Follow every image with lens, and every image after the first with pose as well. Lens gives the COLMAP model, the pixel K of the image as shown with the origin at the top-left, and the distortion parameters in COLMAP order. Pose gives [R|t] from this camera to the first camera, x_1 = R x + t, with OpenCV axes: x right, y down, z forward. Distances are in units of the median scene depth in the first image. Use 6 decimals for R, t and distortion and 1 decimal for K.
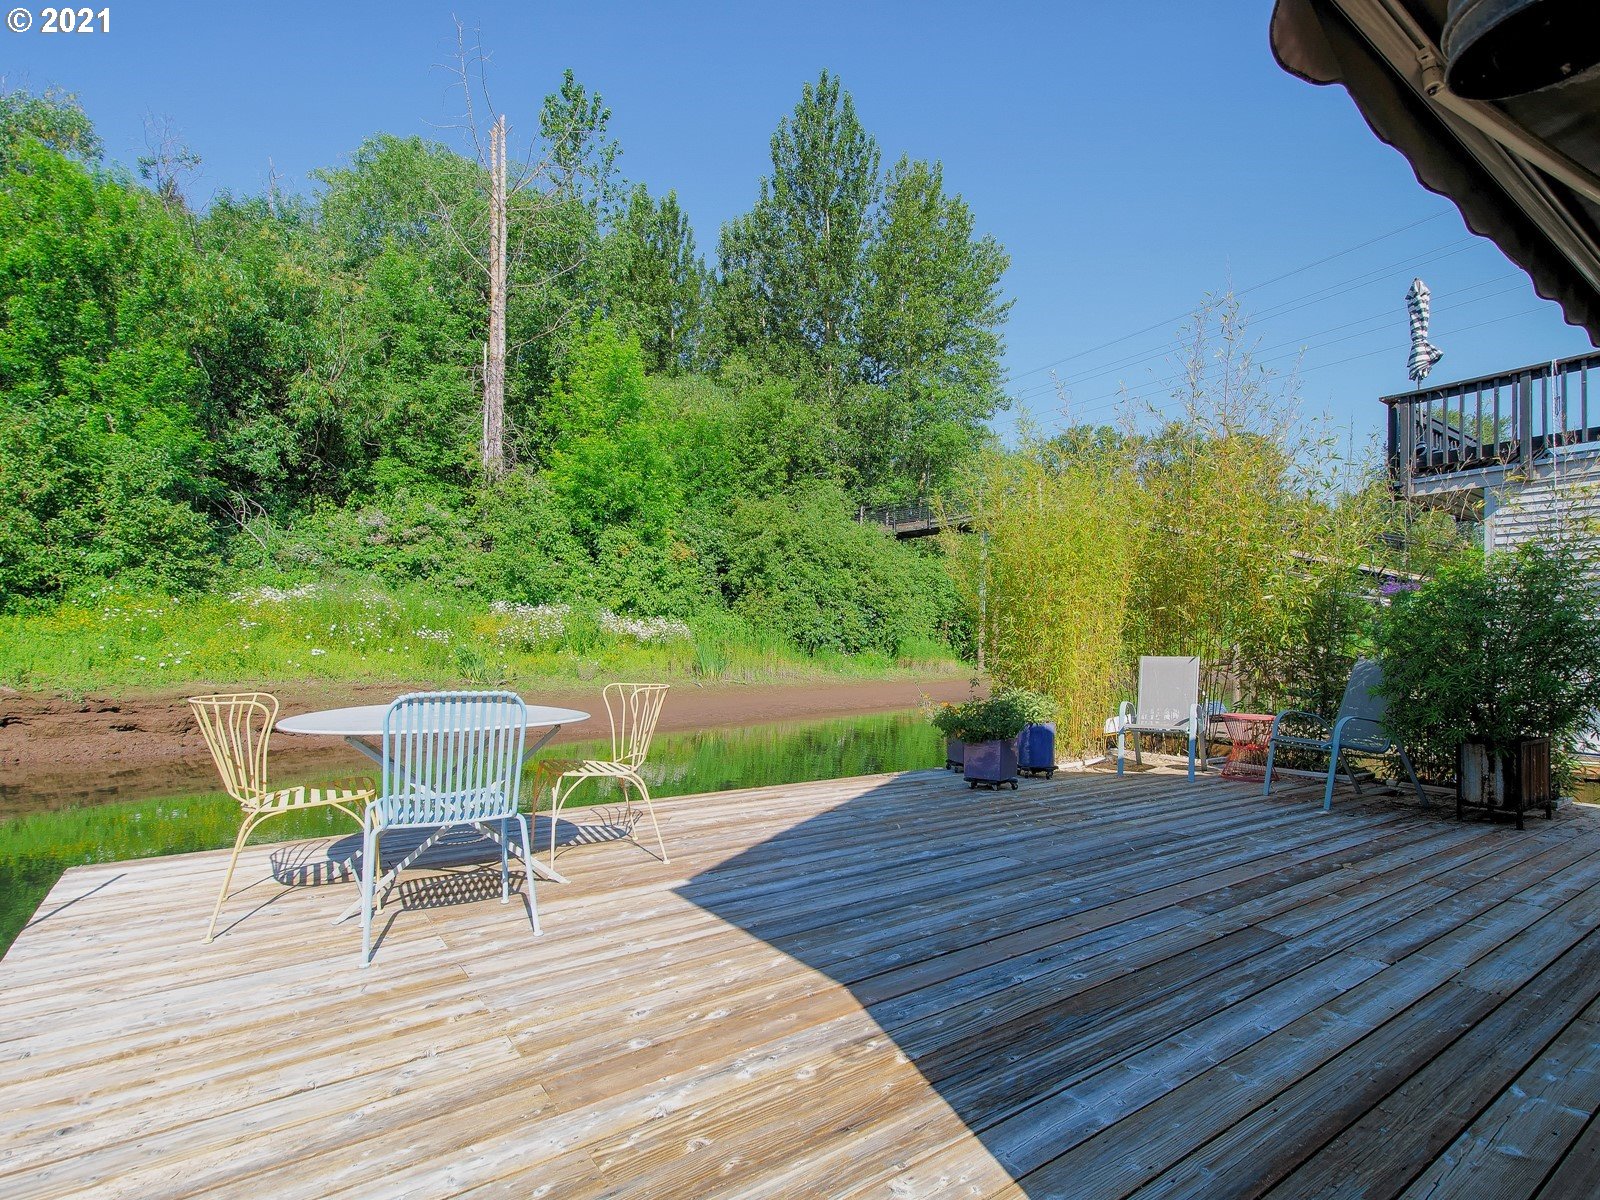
lens RADIAL K [[814.1, 0, 795.3], [0, 814.1, 635.7], [0, 0, 1]] dist [0.005097, -0.000330]
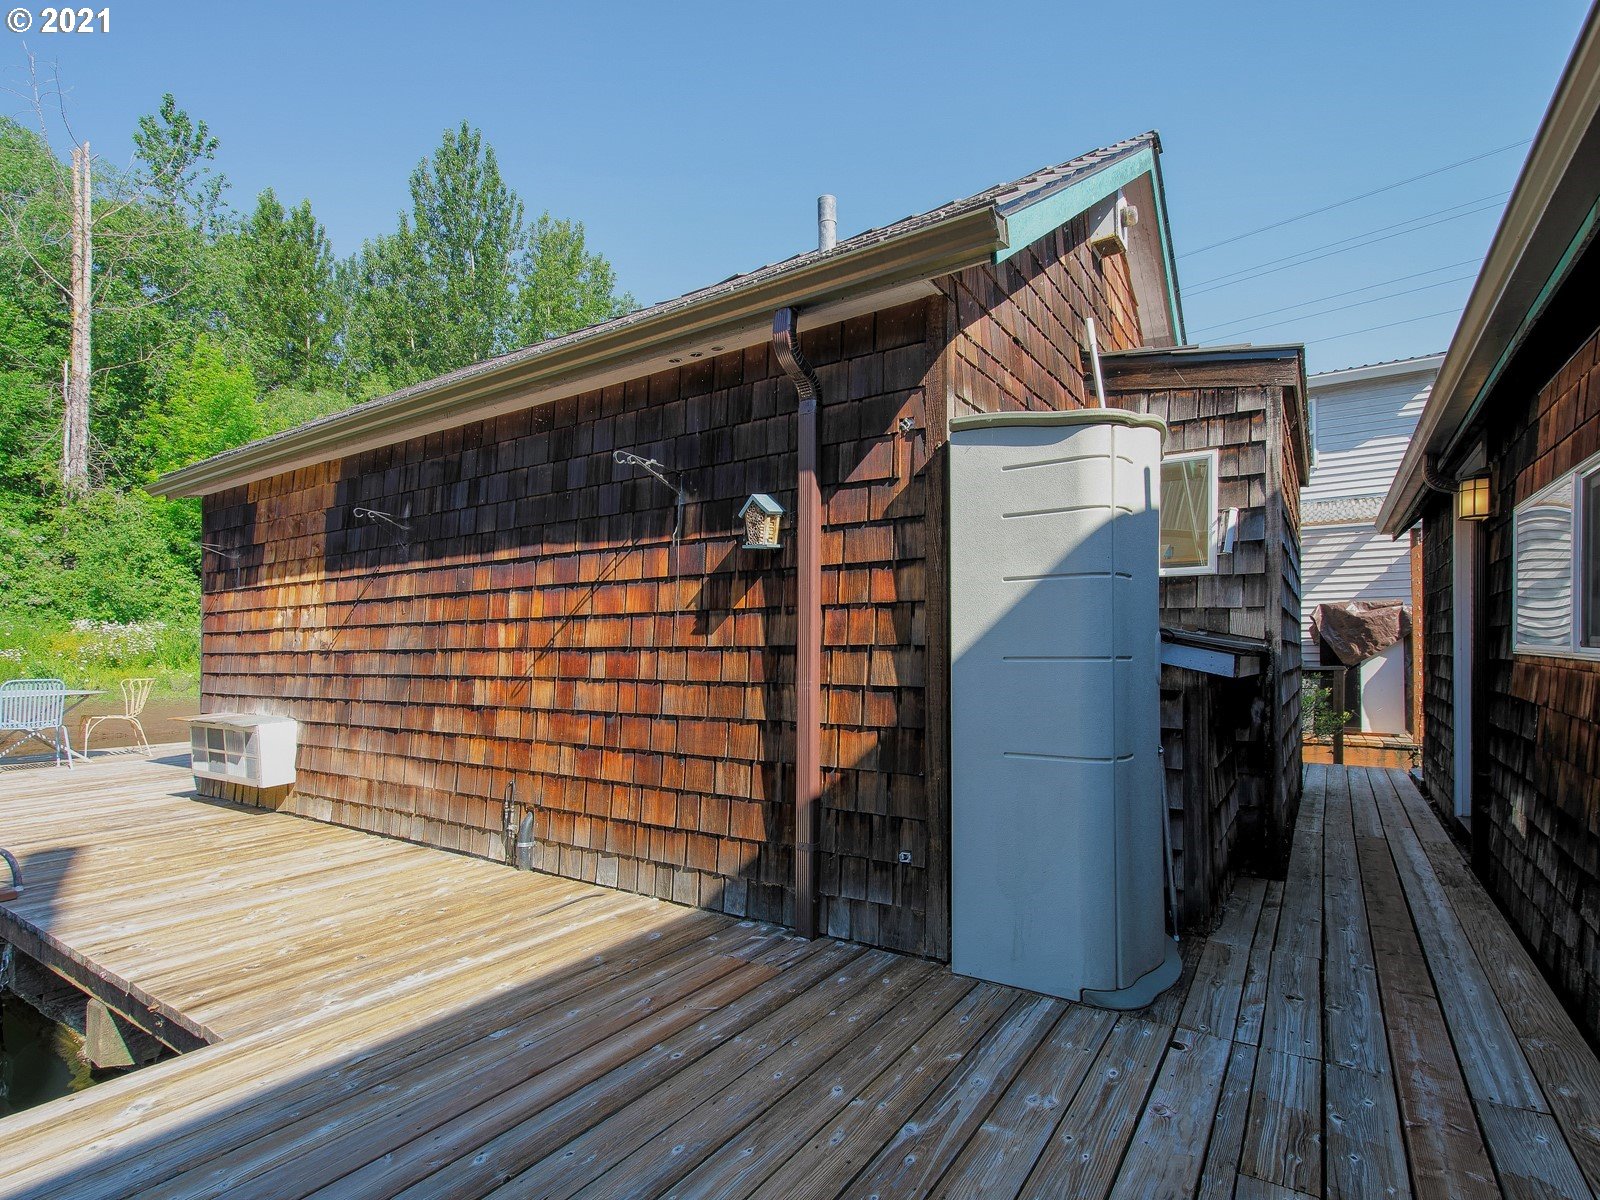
lens RADIAL K [[796.6, 0, 785.0], [0, 796.6, 637.6], [0, 0, 1]] dist [0.021725, -0.007518]
pose [[0.936226, -0.002581, 0.351388, 0.099326], [0.005226, 0.999965, -0.006578, -0.005645], [-0.351358, 0.007995, 0.936207, -0.241310]]
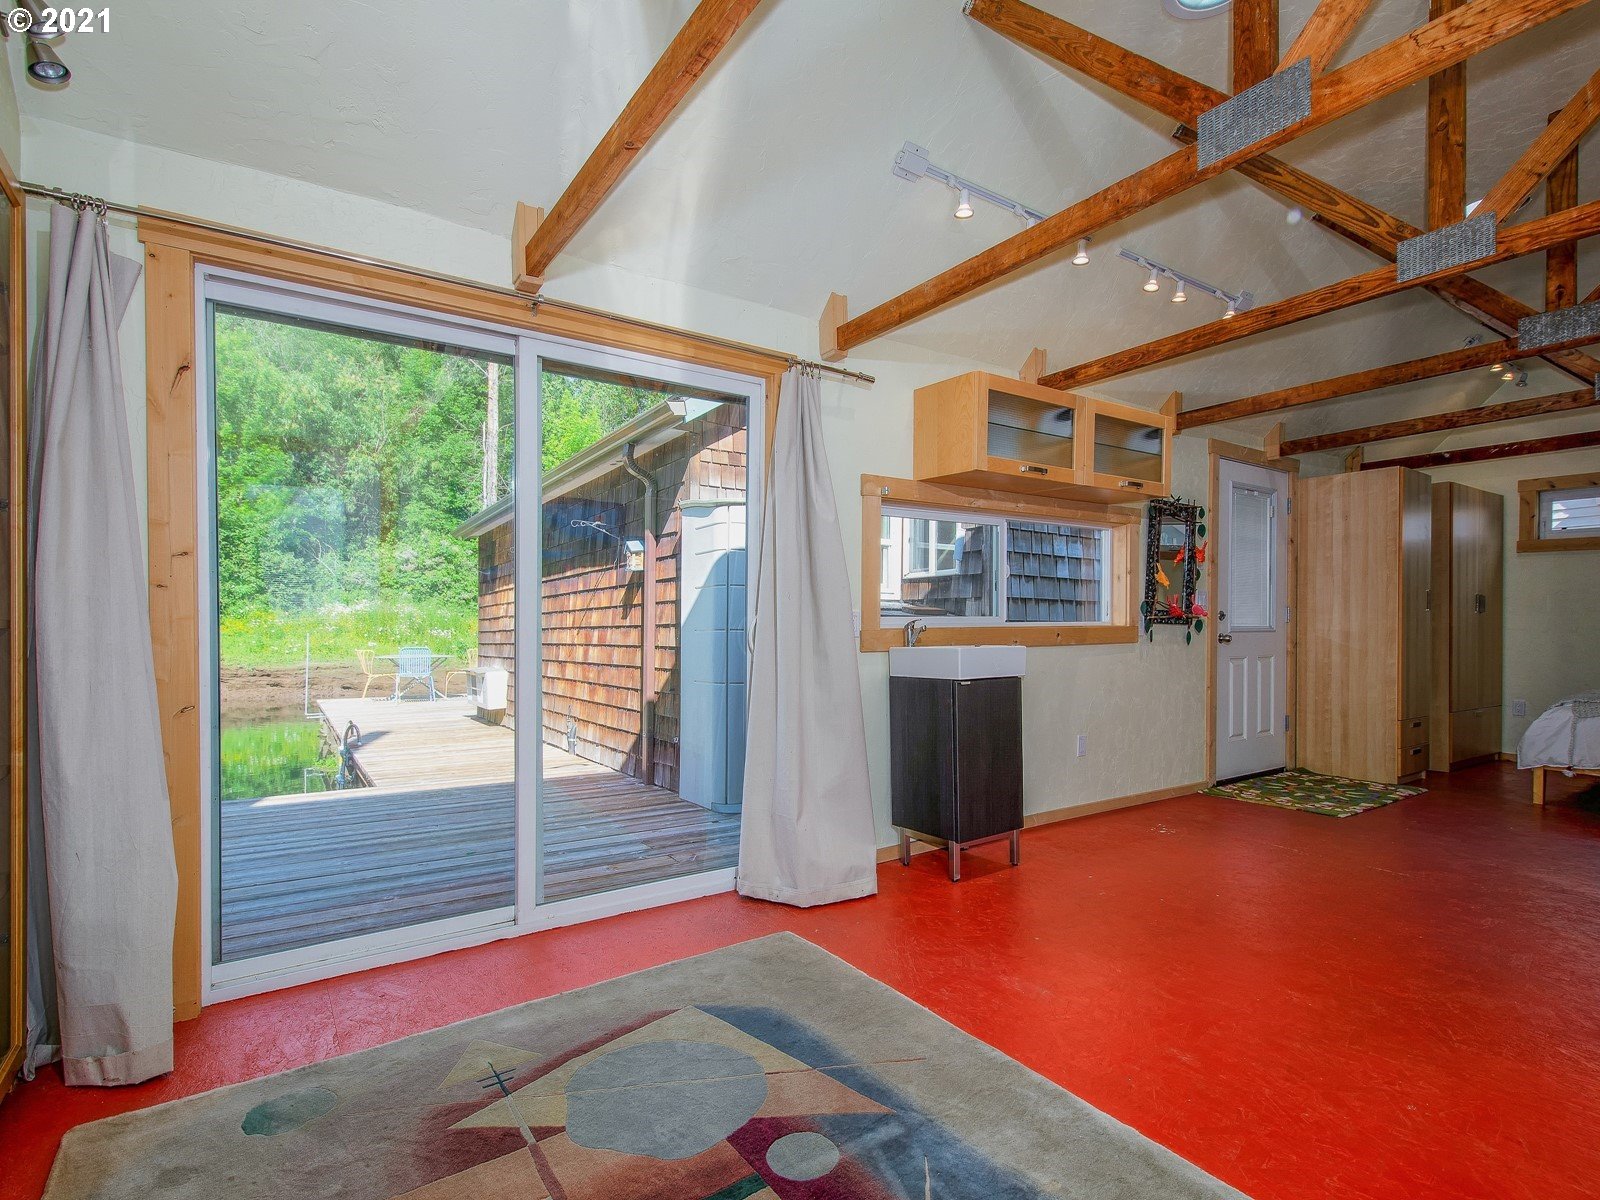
lens RADIAL K [[788.5, 0, 791.7], [0, 788.5, 630.8], [0, 0, 1]] dist [0.003722, 0.000666]
pose [[0.999553, -0.008339, -0.028724, 0.180380], [0.008489, 0.999951, 0.005088, -0.004467], [0.028680, -0.005330, 0.999574, -0.333215]]
